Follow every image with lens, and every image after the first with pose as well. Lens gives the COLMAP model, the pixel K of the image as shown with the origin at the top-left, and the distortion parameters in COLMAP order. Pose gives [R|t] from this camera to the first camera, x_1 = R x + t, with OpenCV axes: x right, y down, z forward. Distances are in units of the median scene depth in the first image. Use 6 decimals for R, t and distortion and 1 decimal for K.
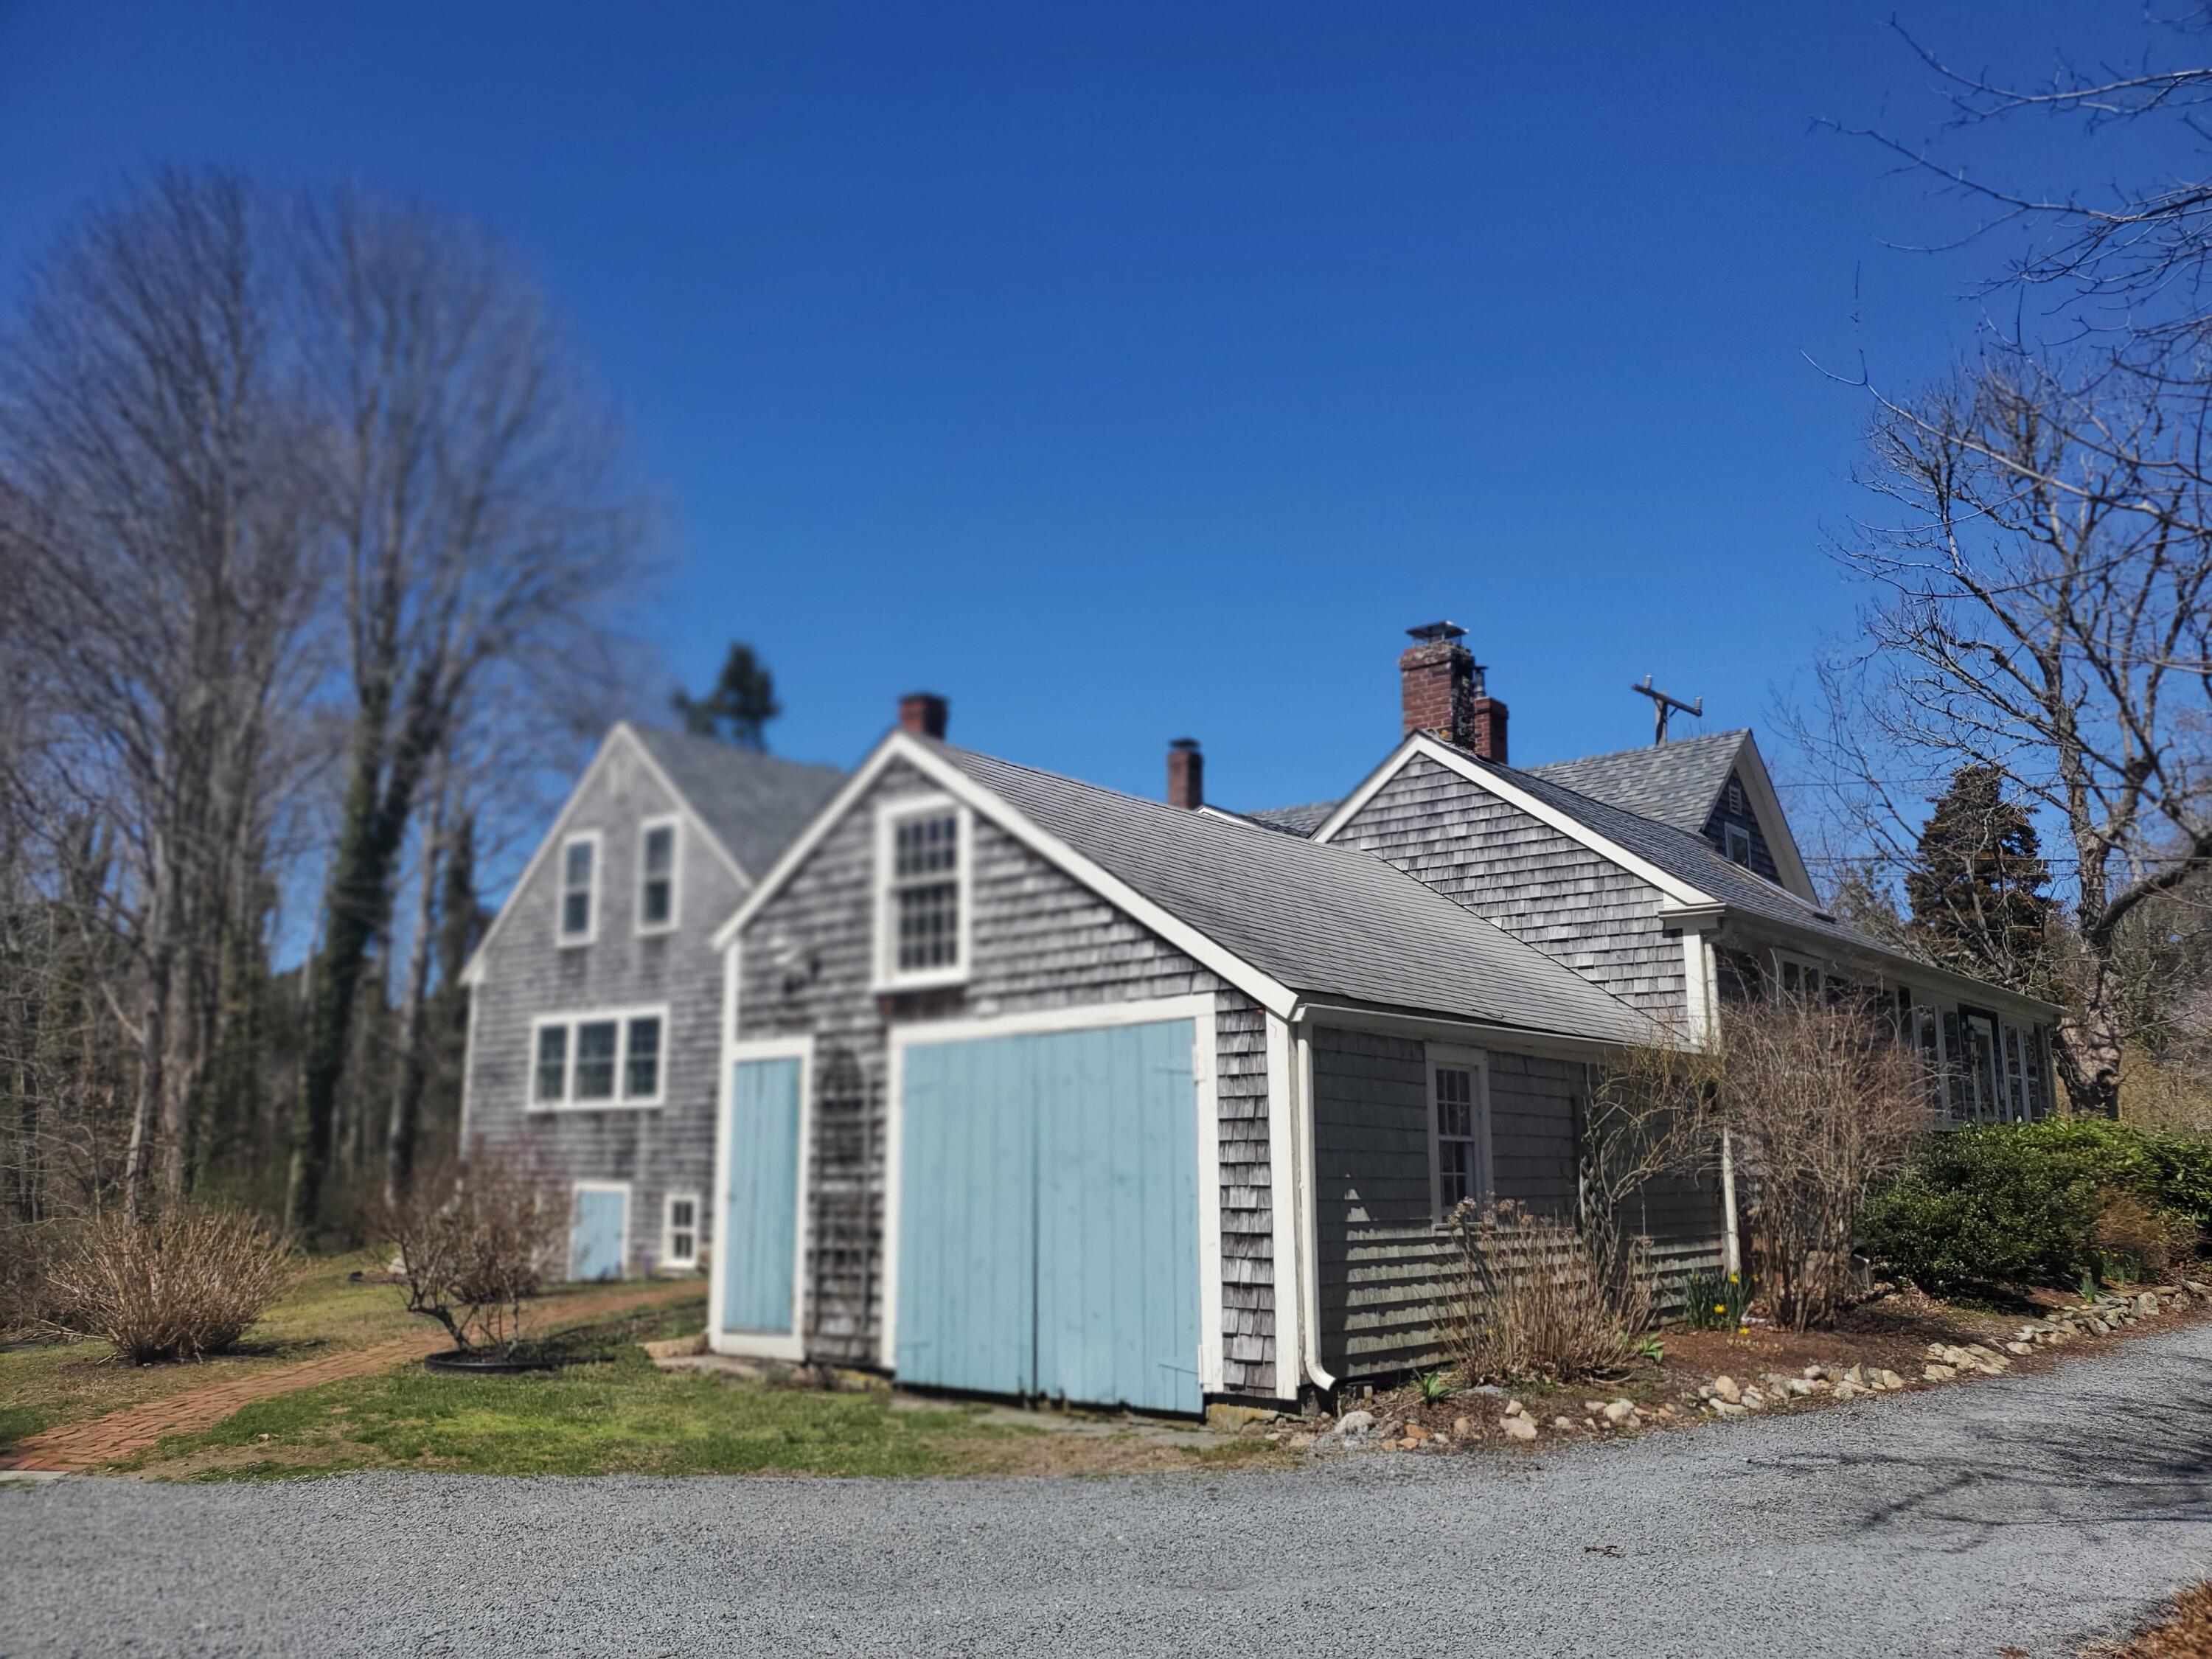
lens RADIAL K [[1697.8, 0, 1105.7], [0, 1697.8, 833.0], [0, 0, 1]] dist [-0.005401, -0.001840]
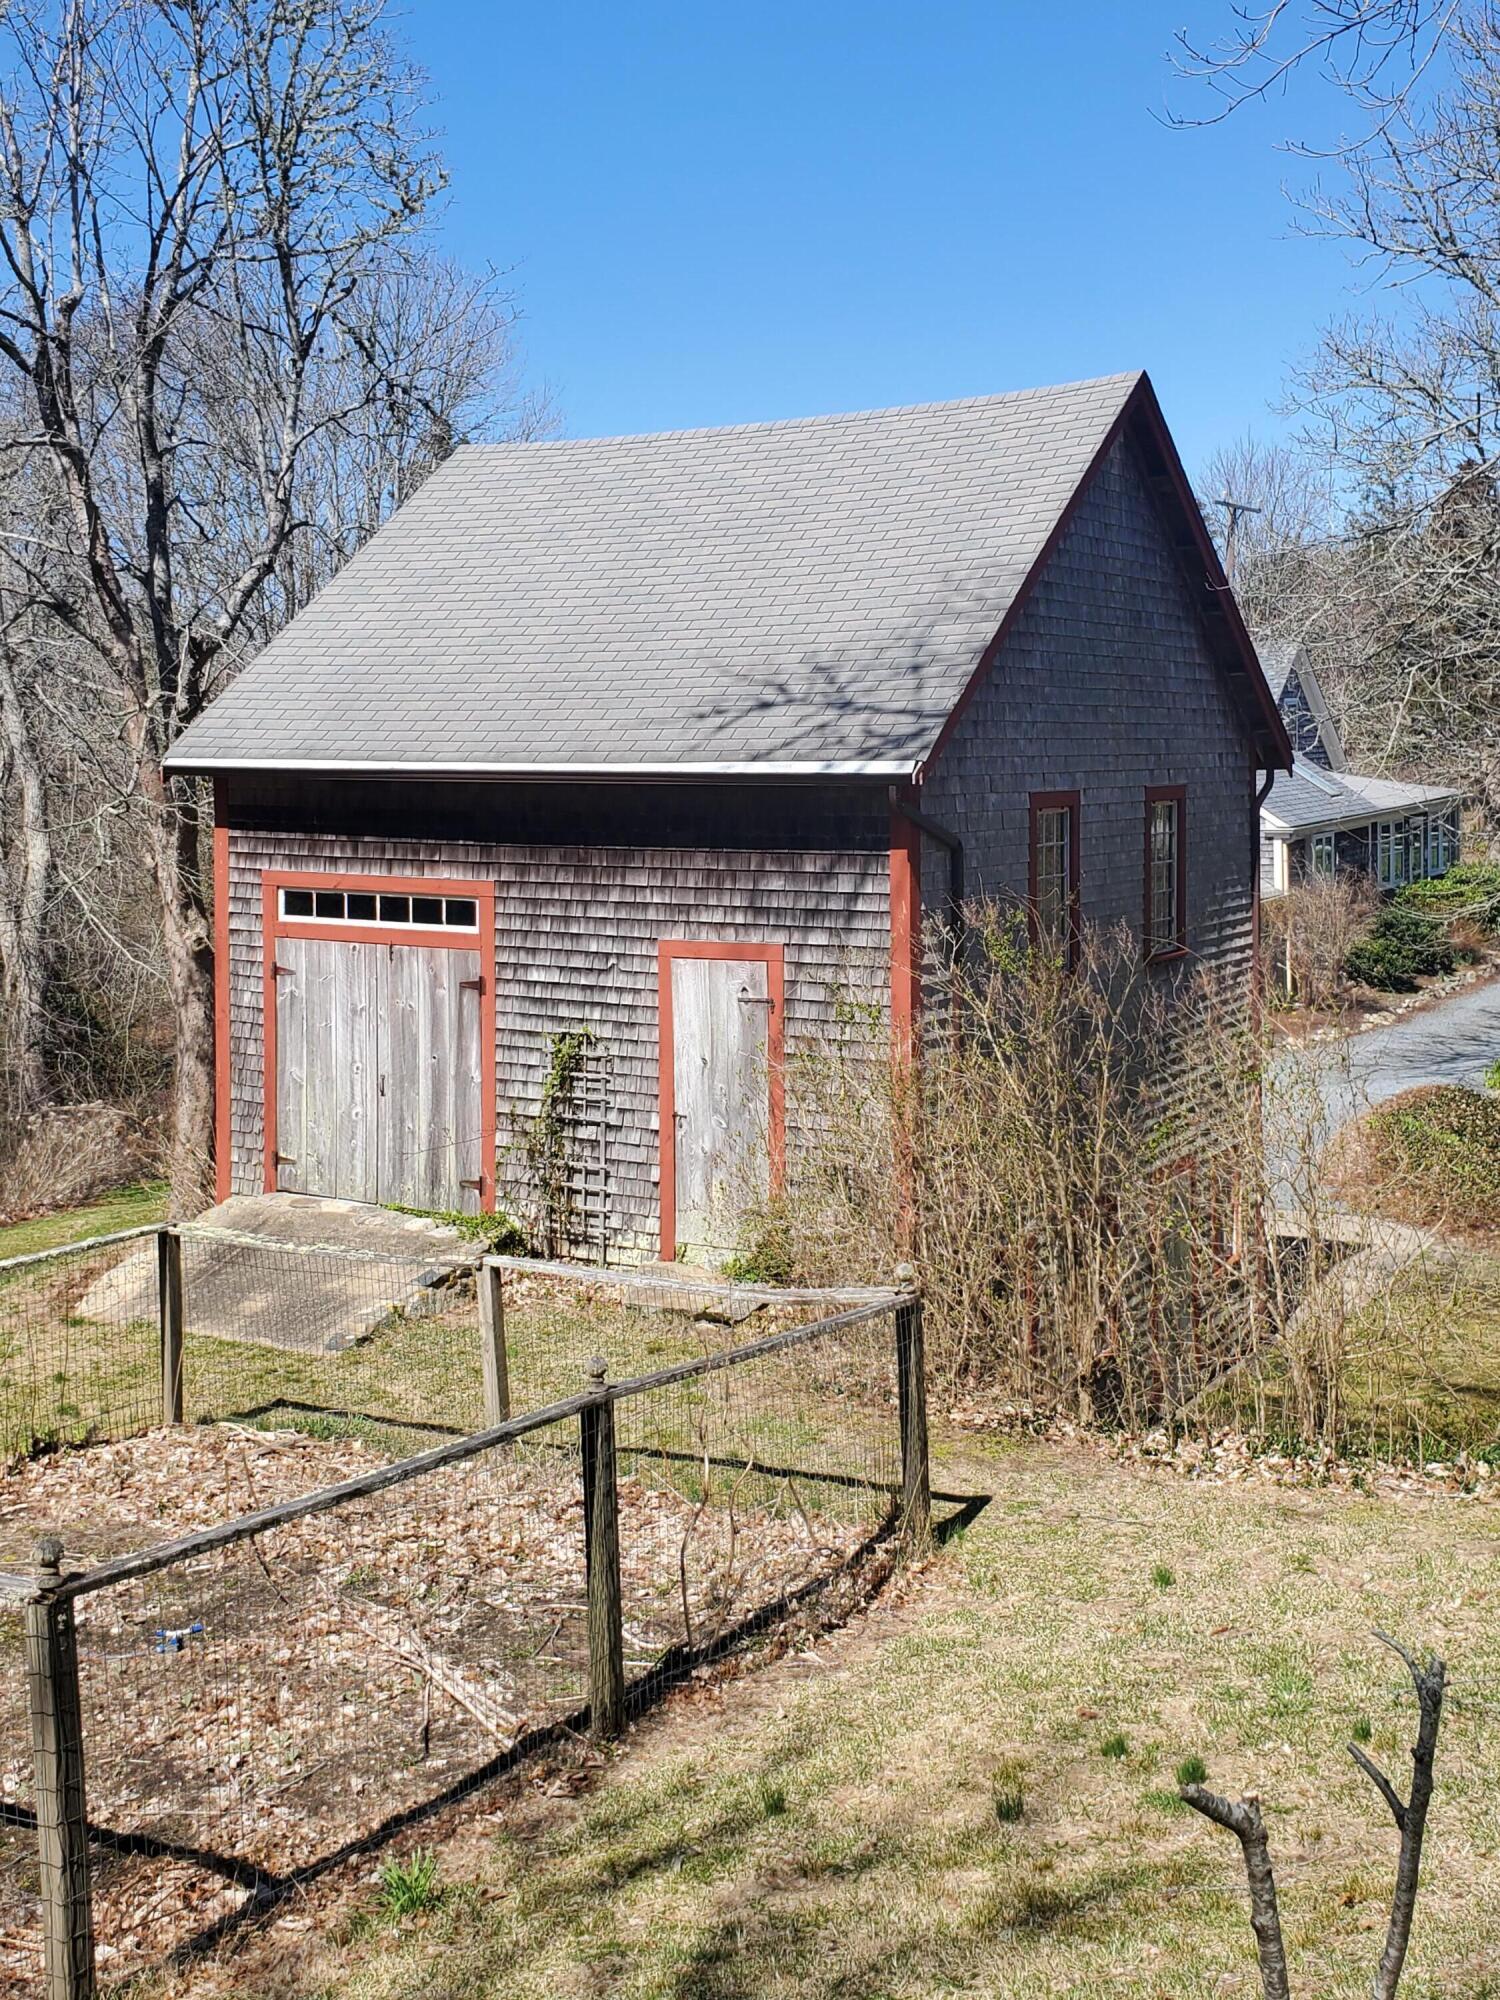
lens RADIAL K [[1535.1, 0, 751.1], [0, 1535.1, 998.9], [0, 0, 1]] dist [-0.005401, -0.001840]
pose [[0.997363, -0.067832, 0.025787, -0.439995], [0.056529, 0.949040, 0.310044, -0.430879], [-0.045504, -0.307769, 0.950372, -1.017808]]
